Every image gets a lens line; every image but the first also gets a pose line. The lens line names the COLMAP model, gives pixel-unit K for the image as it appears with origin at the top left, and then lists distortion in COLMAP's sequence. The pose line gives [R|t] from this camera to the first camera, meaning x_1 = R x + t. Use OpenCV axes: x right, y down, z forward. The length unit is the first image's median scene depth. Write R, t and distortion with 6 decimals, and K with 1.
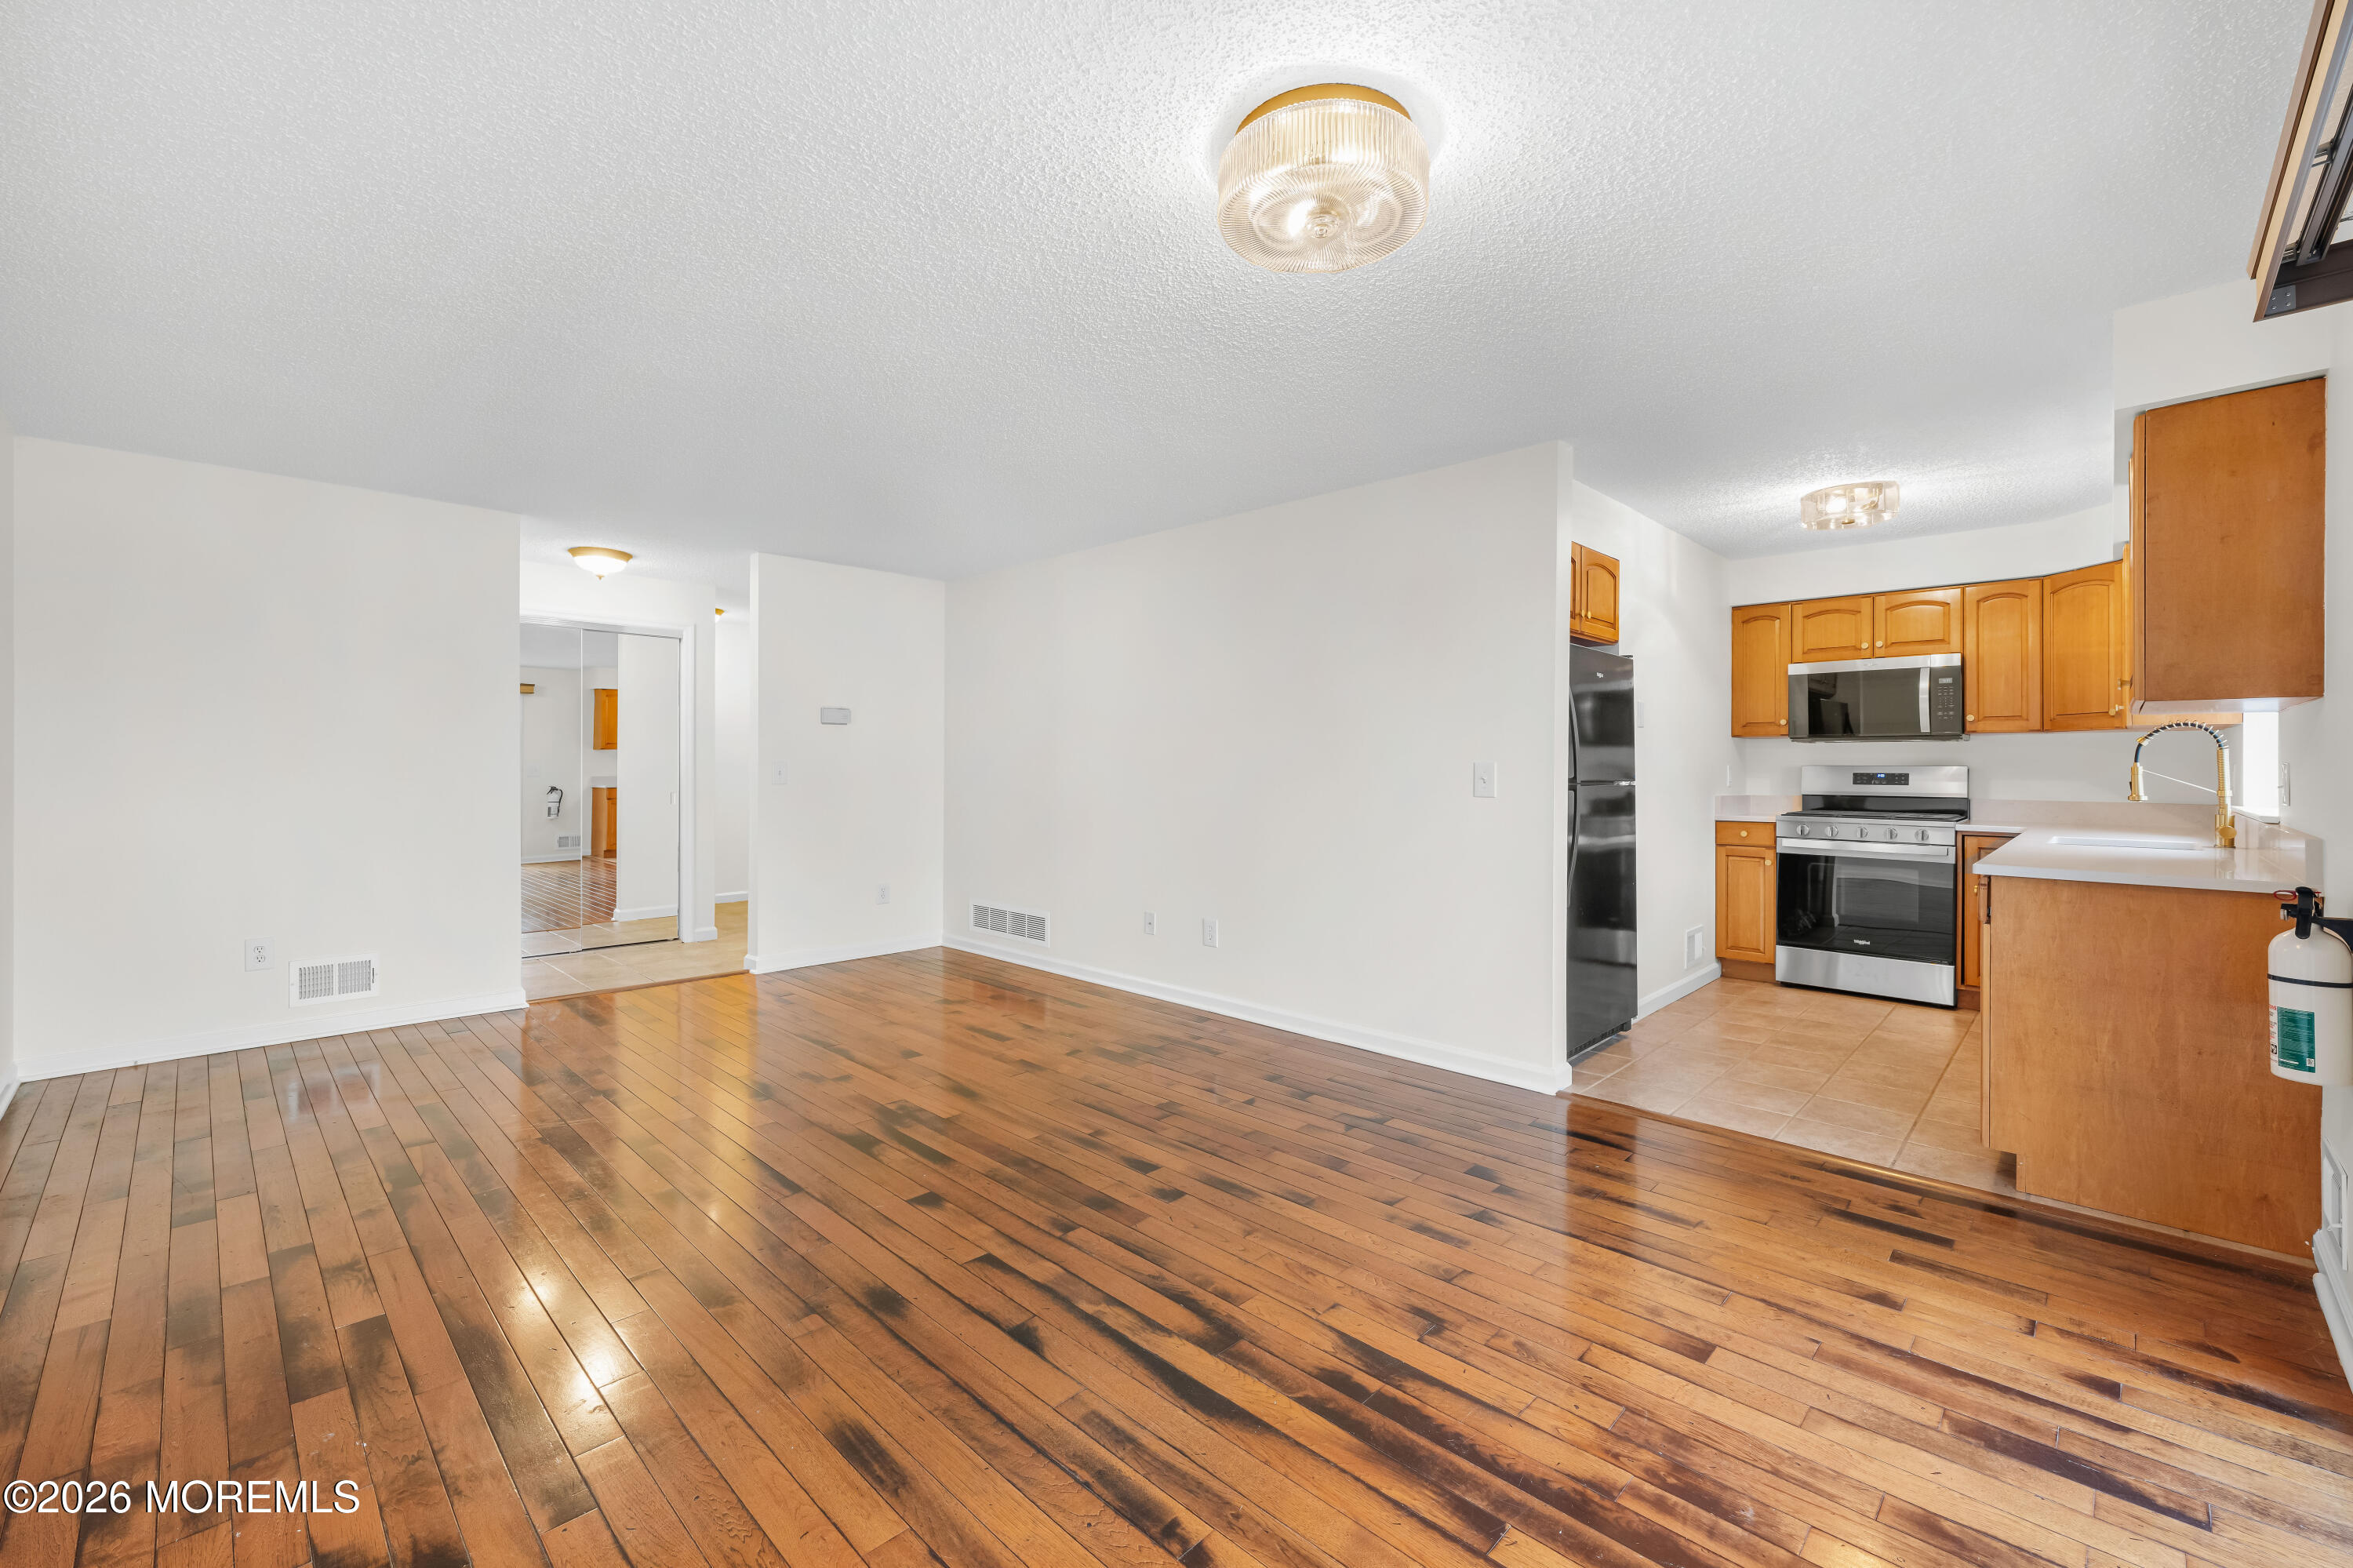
lens RADIAL K [[968.9, 0, 1177.5], [0, 968.9, 770.9], [0, 0, 1]] dist [-0.001458, 0.000017]
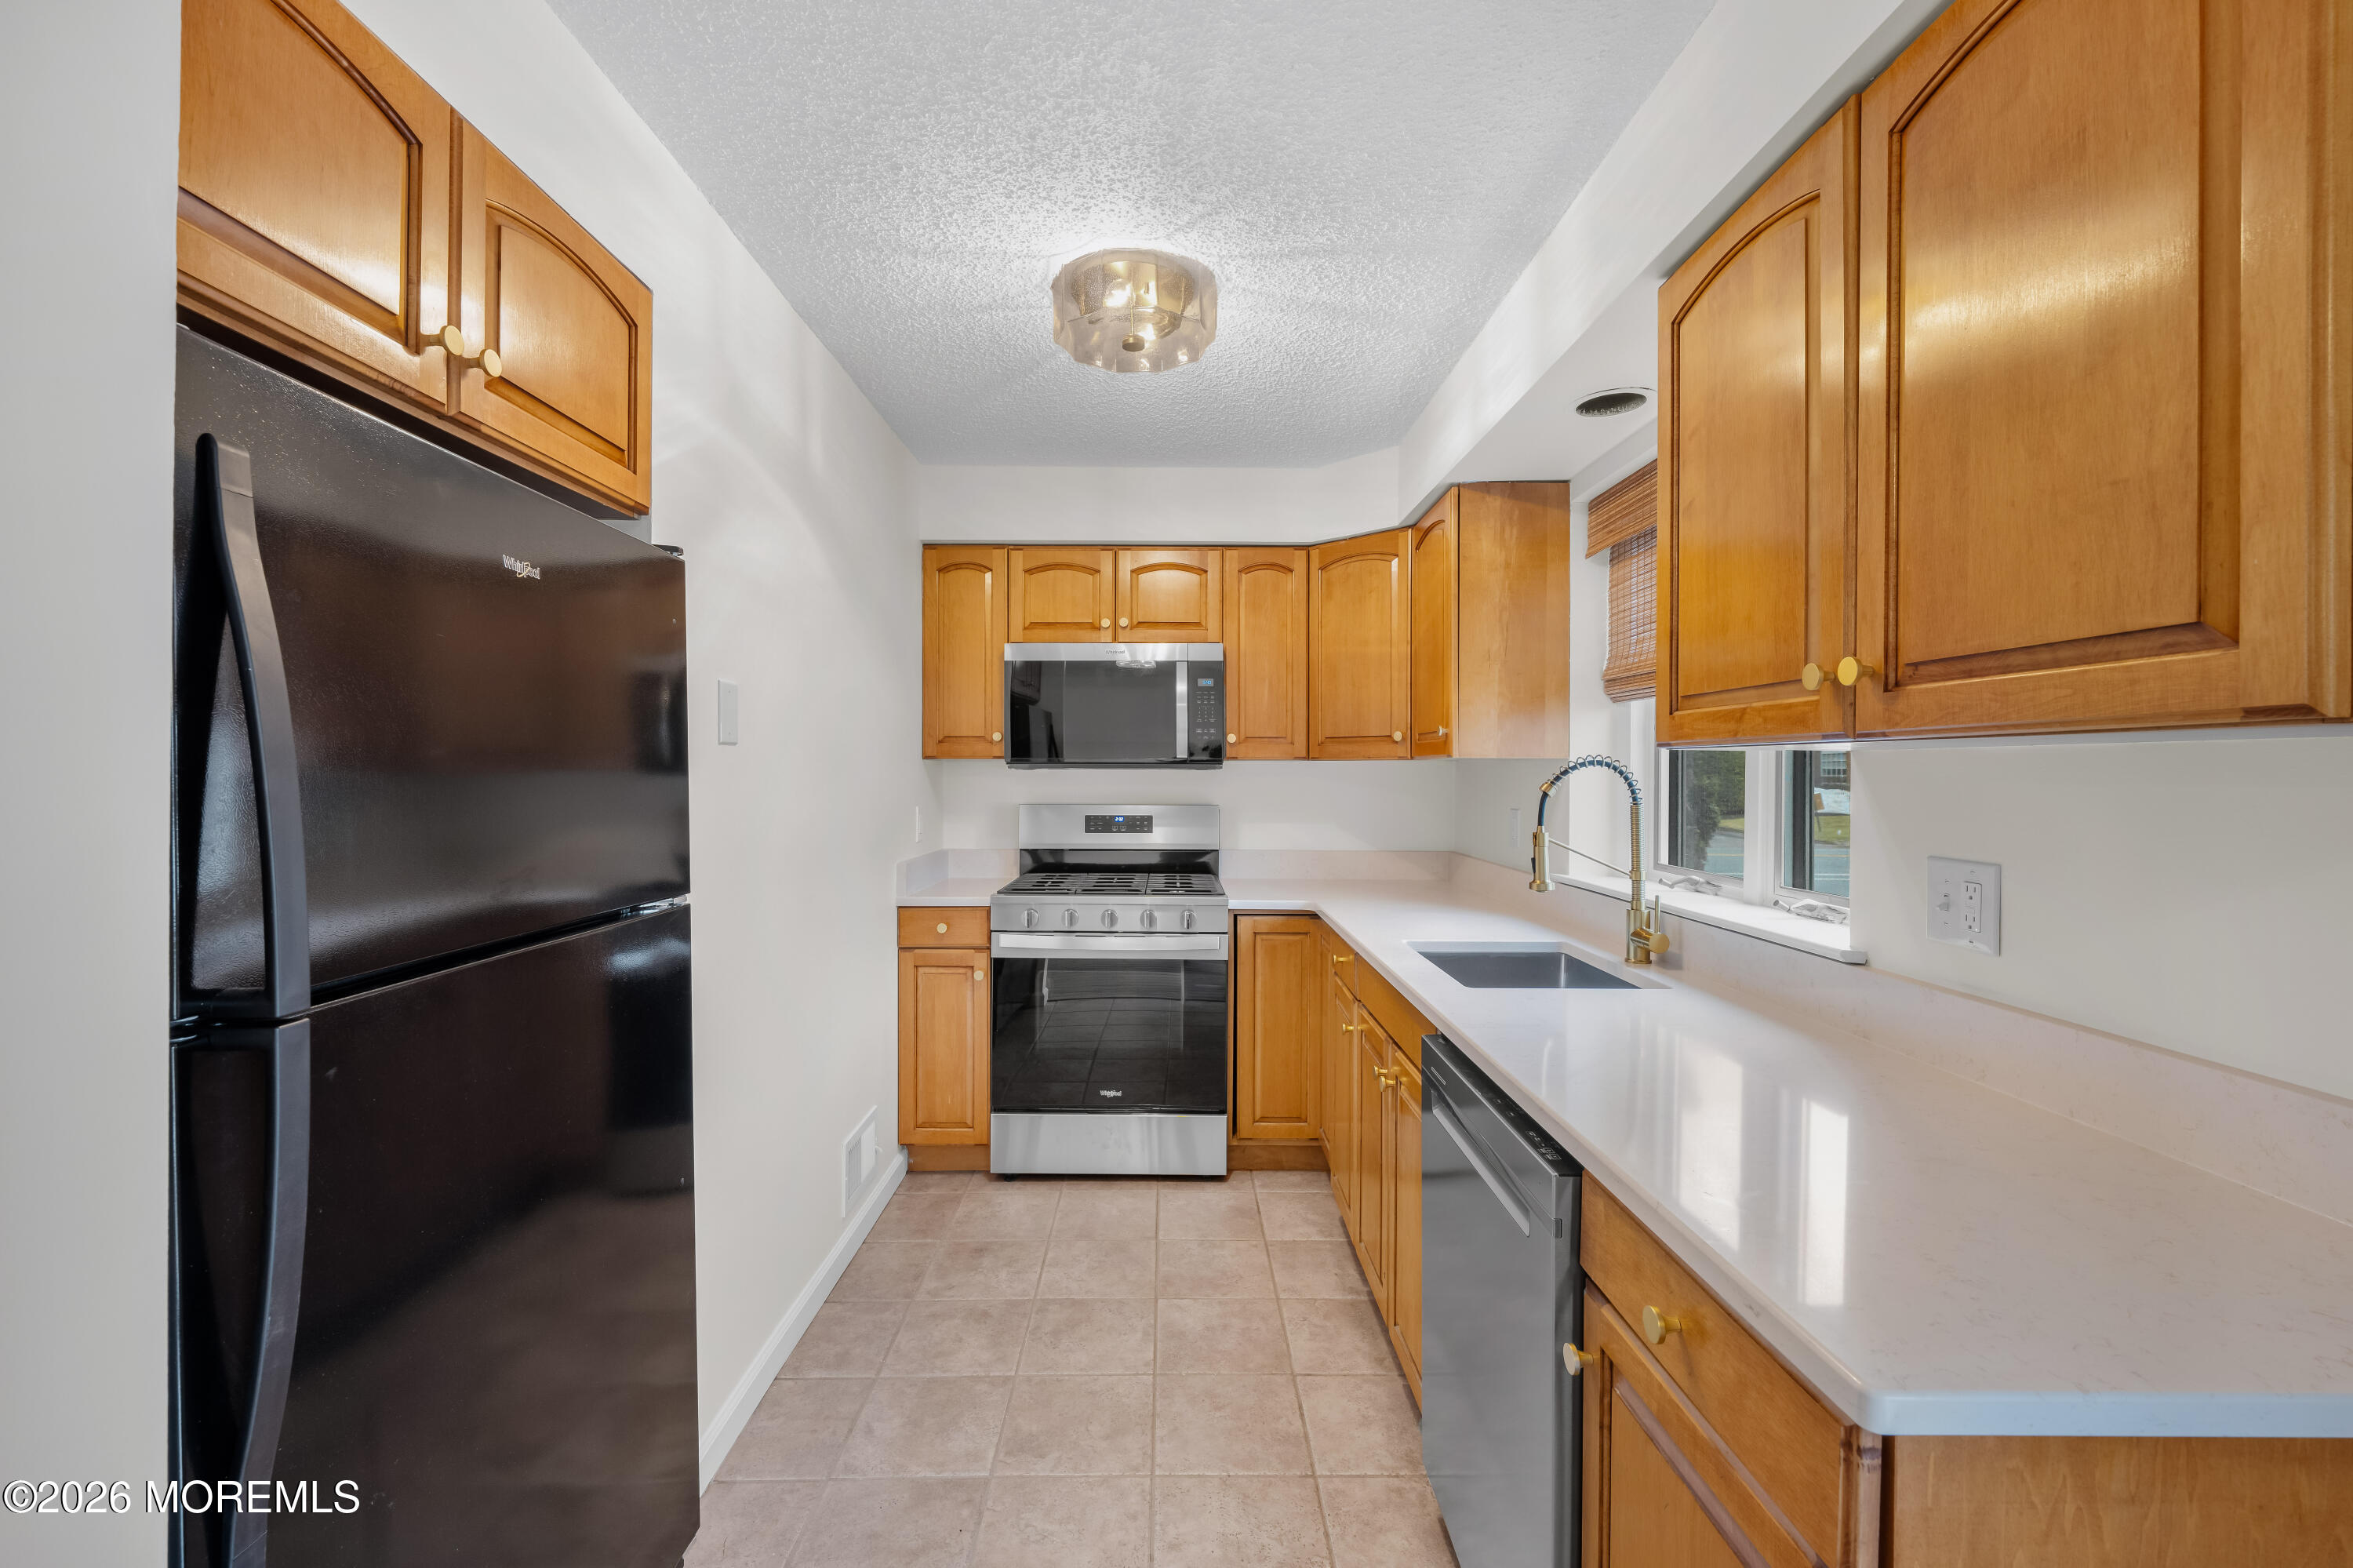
lens RADIAL K [[968.9, 0, 1177.5], [0, 968.9, 770.9], [0, 0, 1]] dist [-0.001458, 0.000017]
pose [[0.711442, -0.000837, 0.702744, 0.282958], [0.003586, 0.999991, -0.002439, -0.027999], [-0.702736, 0.004256, 0.711438, 0.497210]]
